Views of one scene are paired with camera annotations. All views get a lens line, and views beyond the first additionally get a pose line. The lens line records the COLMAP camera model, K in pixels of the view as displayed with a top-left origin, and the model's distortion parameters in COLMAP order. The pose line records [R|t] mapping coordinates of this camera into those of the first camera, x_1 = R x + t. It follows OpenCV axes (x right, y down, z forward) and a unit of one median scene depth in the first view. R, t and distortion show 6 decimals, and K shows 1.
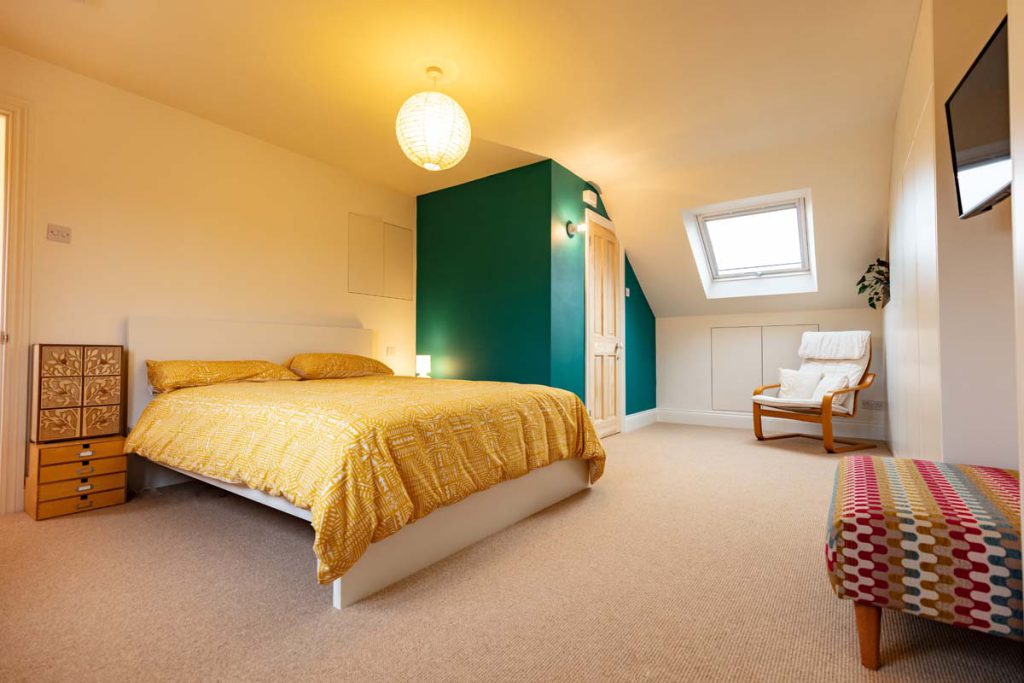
lens RADIAL K [[466.8, 0, 514.4], [0, 466.8, 339.3], [0, 0, 1]] dist [0.002872, 0.000887]
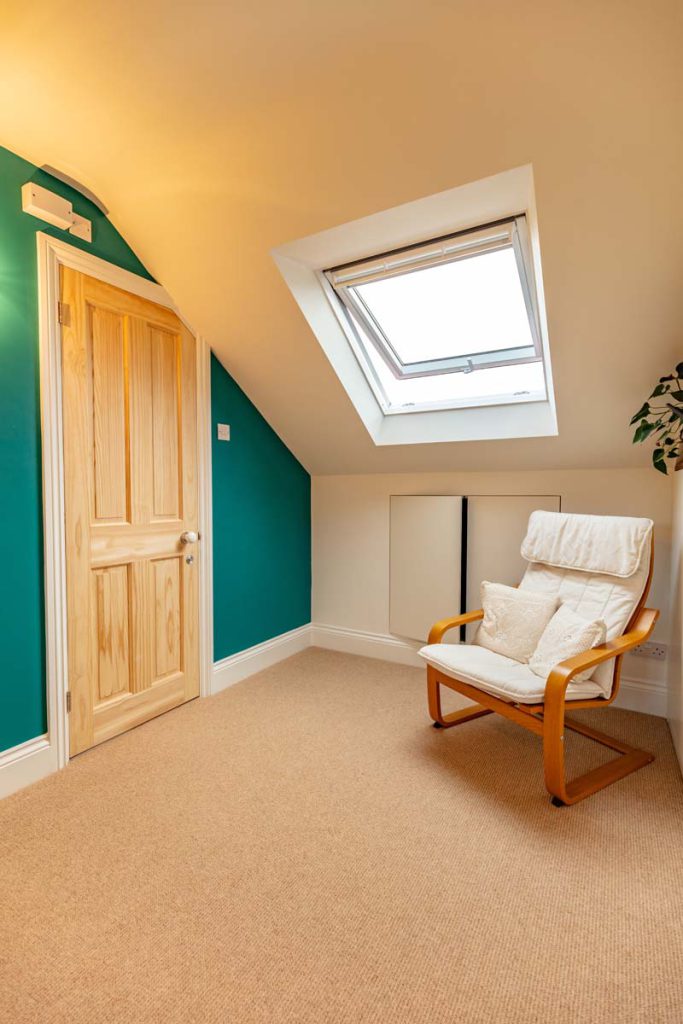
lens RADIAL K [[466.8, 0, 339.1], [0, 466.8, 509.5], [0, 0, 1]] dist [0.002872, 0.000887]
pose [[0.996586, -0.003124, 0.082502, 0.384360], [-0.002762, 0.997463, 0.071136, -0.059497], [-0.082515, -0.071121, 0.994049, 0.528928]]
